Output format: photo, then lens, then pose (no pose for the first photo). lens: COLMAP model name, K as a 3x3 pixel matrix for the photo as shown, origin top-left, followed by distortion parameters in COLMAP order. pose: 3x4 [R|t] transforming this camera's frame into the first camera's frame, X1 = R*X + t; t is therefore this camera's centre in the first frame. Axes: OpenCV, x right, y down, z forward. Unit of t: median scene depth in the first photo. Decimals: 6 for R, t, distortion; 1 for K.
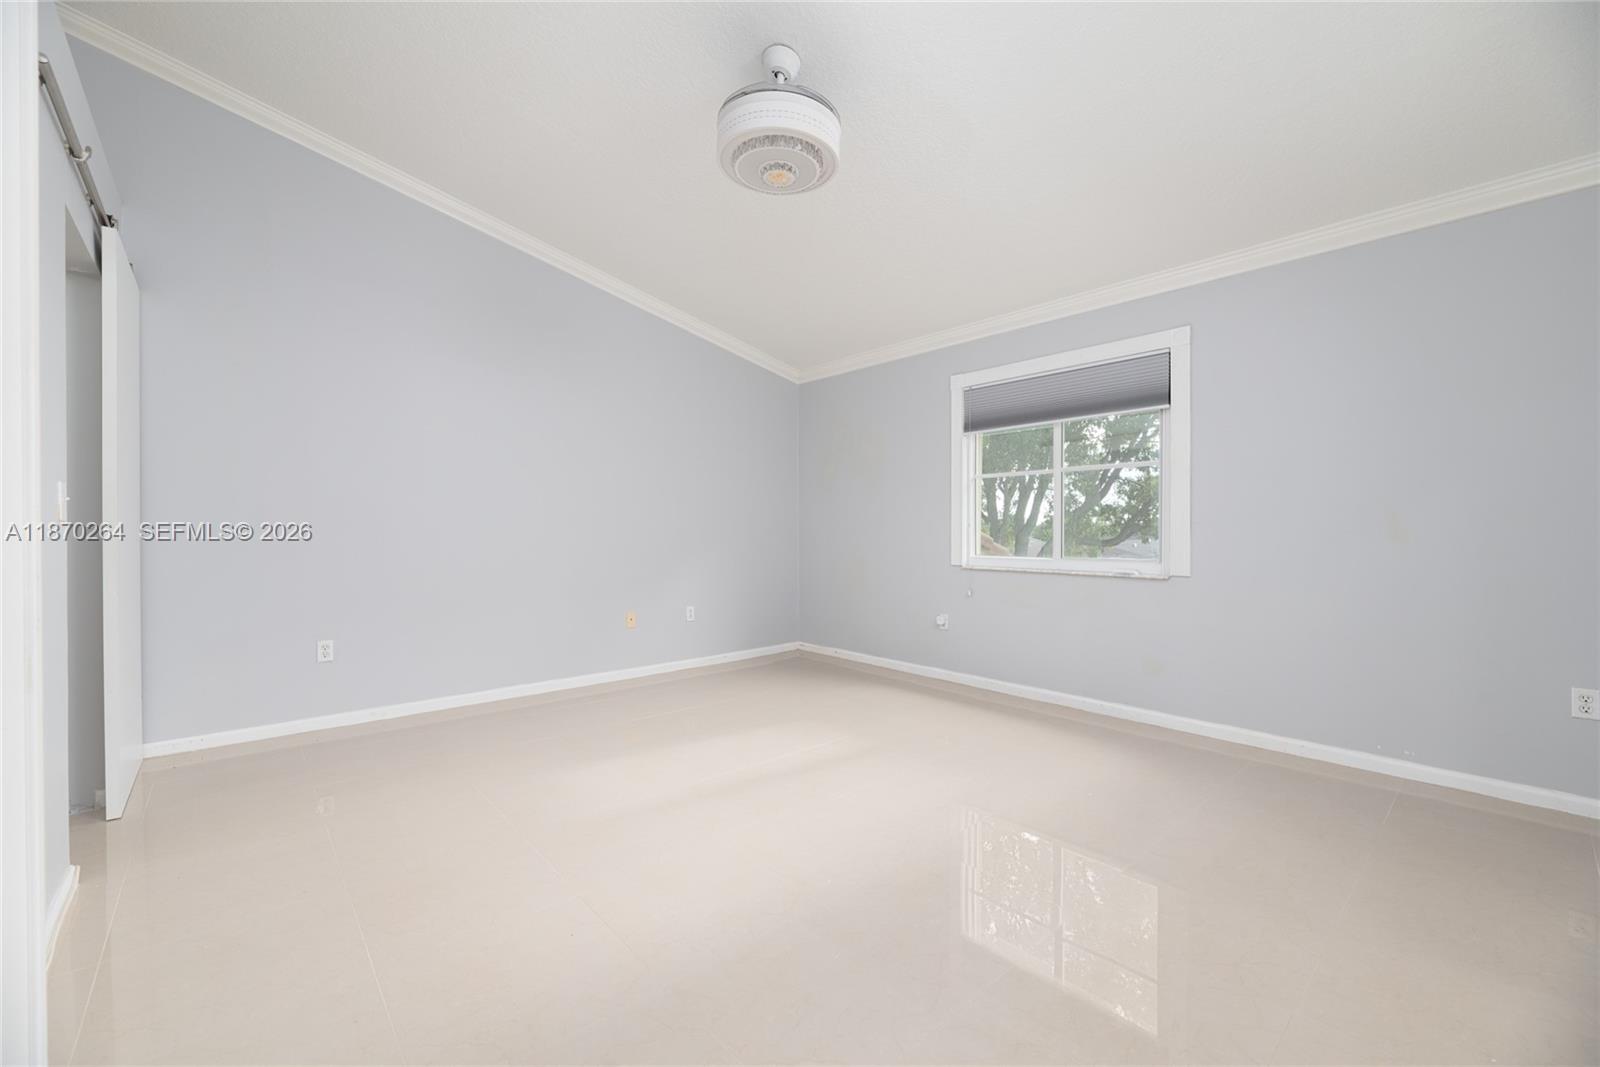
lens RADIAL K [[656.4, 0, 796.4], [0, 656.4, 534.7], [0, 0, 1]] dist [-0.000172, 0.000031]
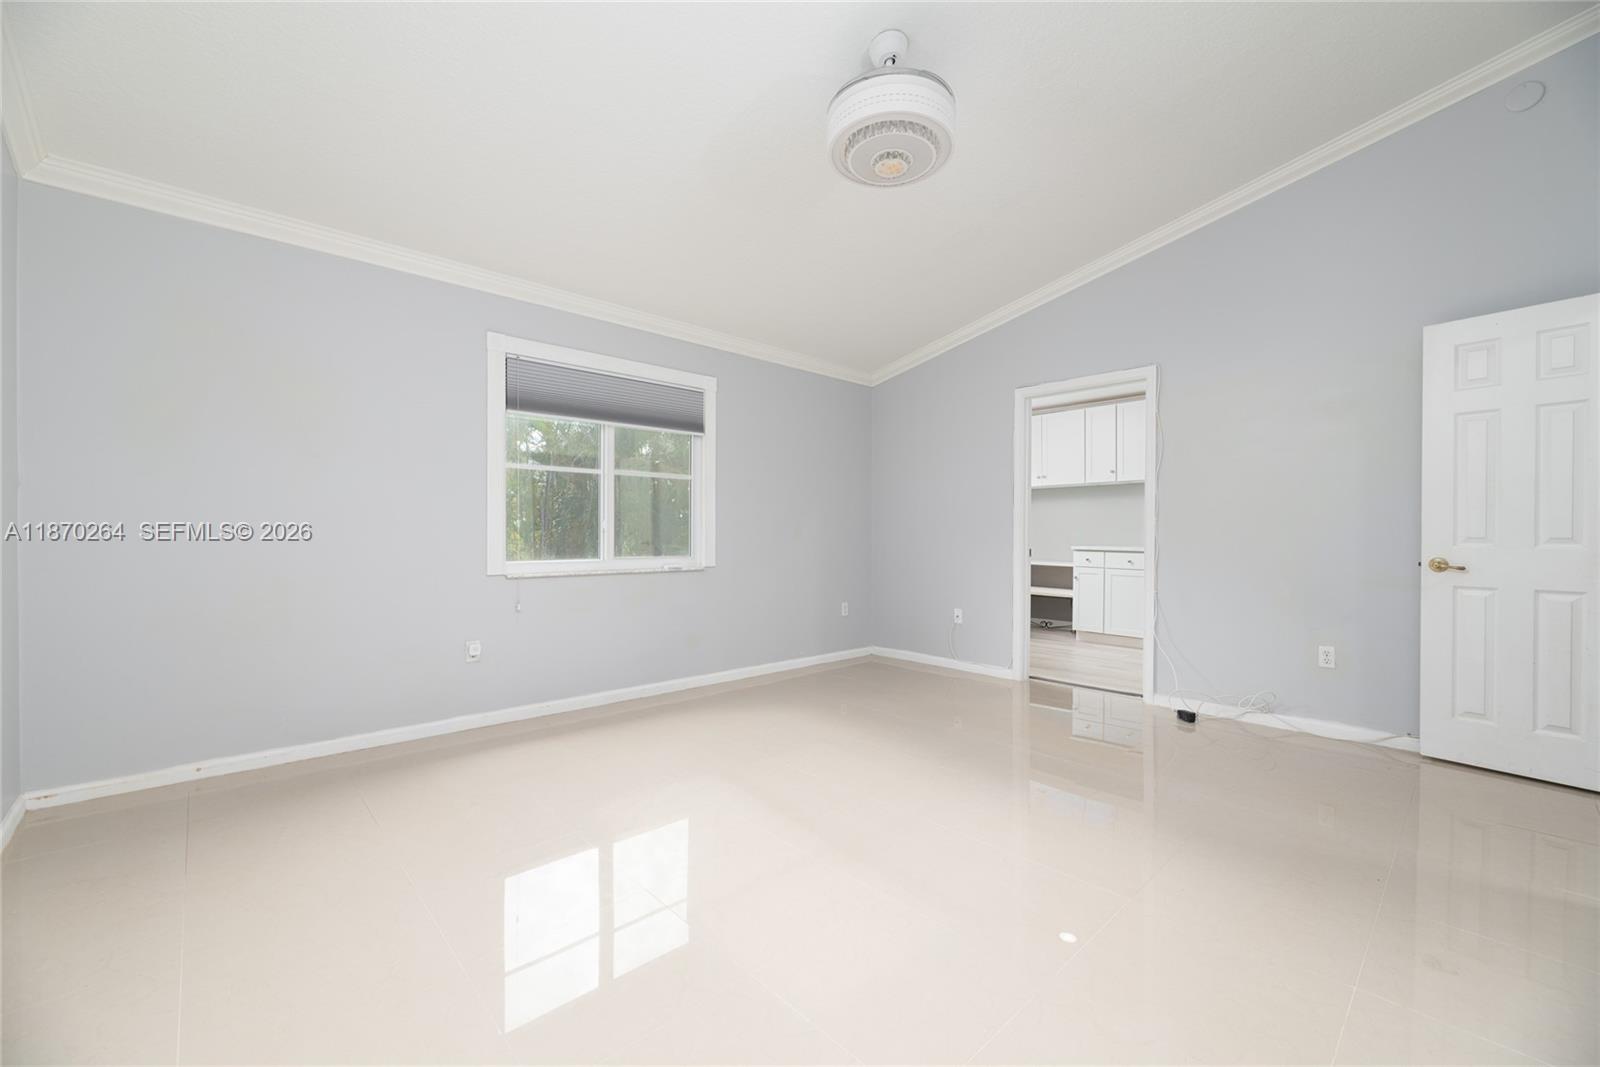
lens RADIAL K [[656.4, 0, 796.4], [0, 656.4, 534.7], [0, 0, 1]] dist [-0.000172, 0.000031]
pose [[-0.035880, -0.001410, 0.999355, -0.654238], [0.003302, 0.999993, 0.001529, -0.001773], [-0.999351, 0.003354, -0.035875, 0.785250]]
